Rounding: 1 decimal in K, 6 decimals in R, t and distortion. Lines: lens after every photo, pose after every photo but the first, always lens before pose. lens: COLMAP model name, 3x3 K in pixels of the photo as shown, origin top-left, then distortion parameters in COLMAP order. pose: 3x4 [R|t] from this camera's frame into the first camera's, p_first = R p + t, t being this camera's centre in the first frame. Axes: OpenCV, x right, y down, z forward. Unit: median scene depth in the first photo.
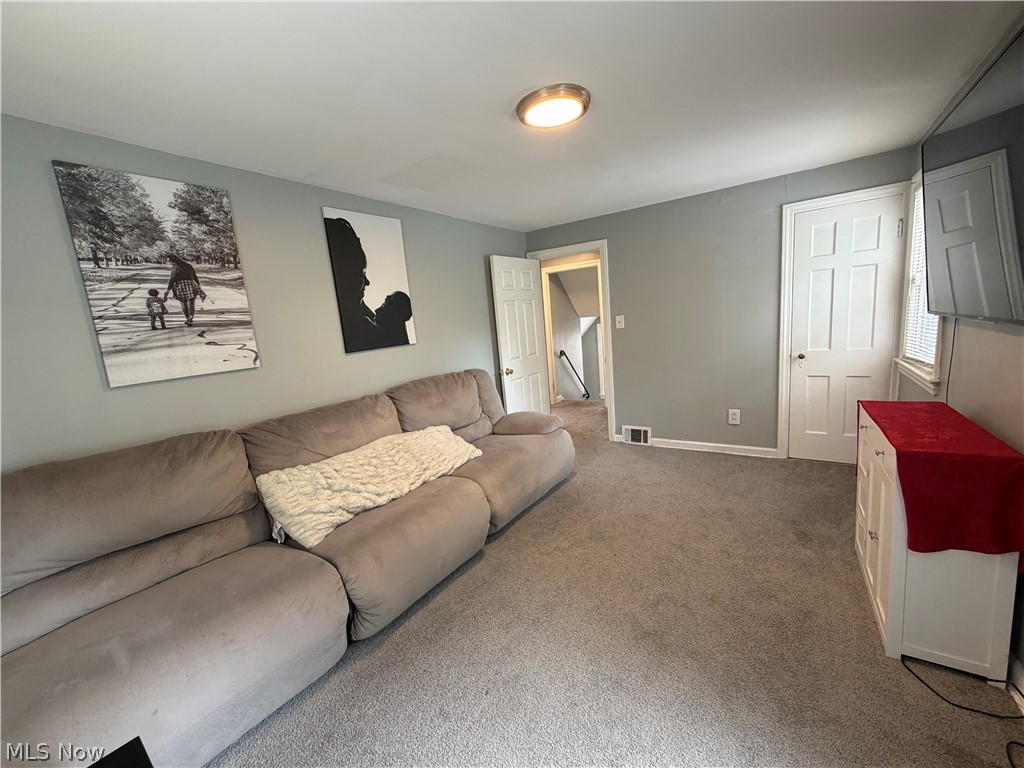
lens RADIAL K [[408.8, 0, 512.0], [0, 408.8, 384.9], [0, 0, 1]] dist [0.001993, -0.000386]
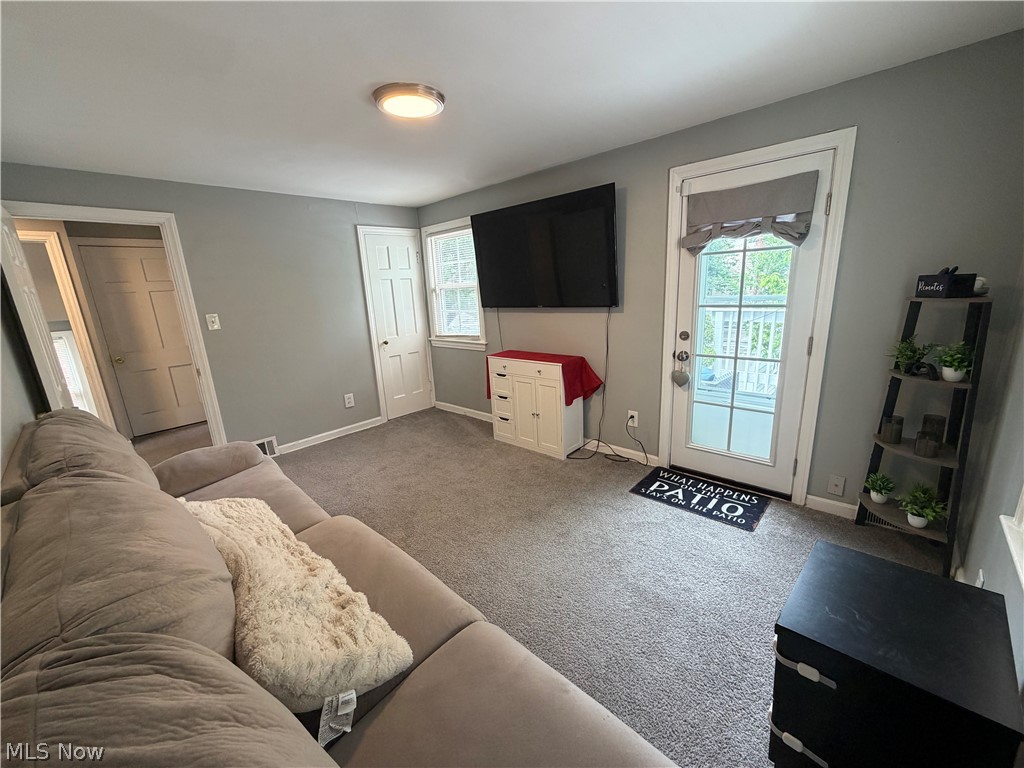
lens RADIAL K [[408.8, 0, 508.5], [0, 408.8, 384.1], [0, 0, 1]] dist [0.001993, -0.000386]
pose [[0.171039, -0.159724, 0.972231, -0.519143], [0.193058, 0.973077, 0.125899, -0.026862], [-0.966165, 0.166163, 0.197270, 0.344638]]
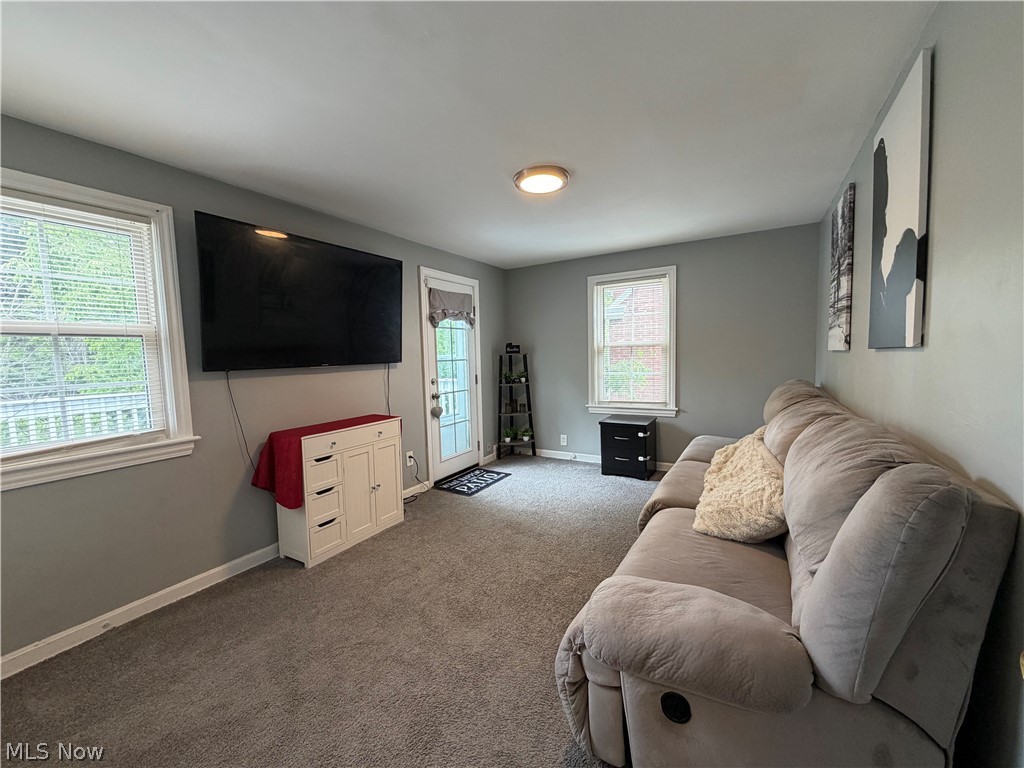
lens RADIAL K [[408.8, 0, 506.1], [0, 408.8, 384.1], [0, 0, 1]] dist [0.001993, -0.000386]
pose [[-0.991754, 0.120249, -0.044312, 0.182687], [0.107002, 0.967274, 0.230070, -0.182685], [0.070528, 0.223432, -0.972165, 1.262293]]
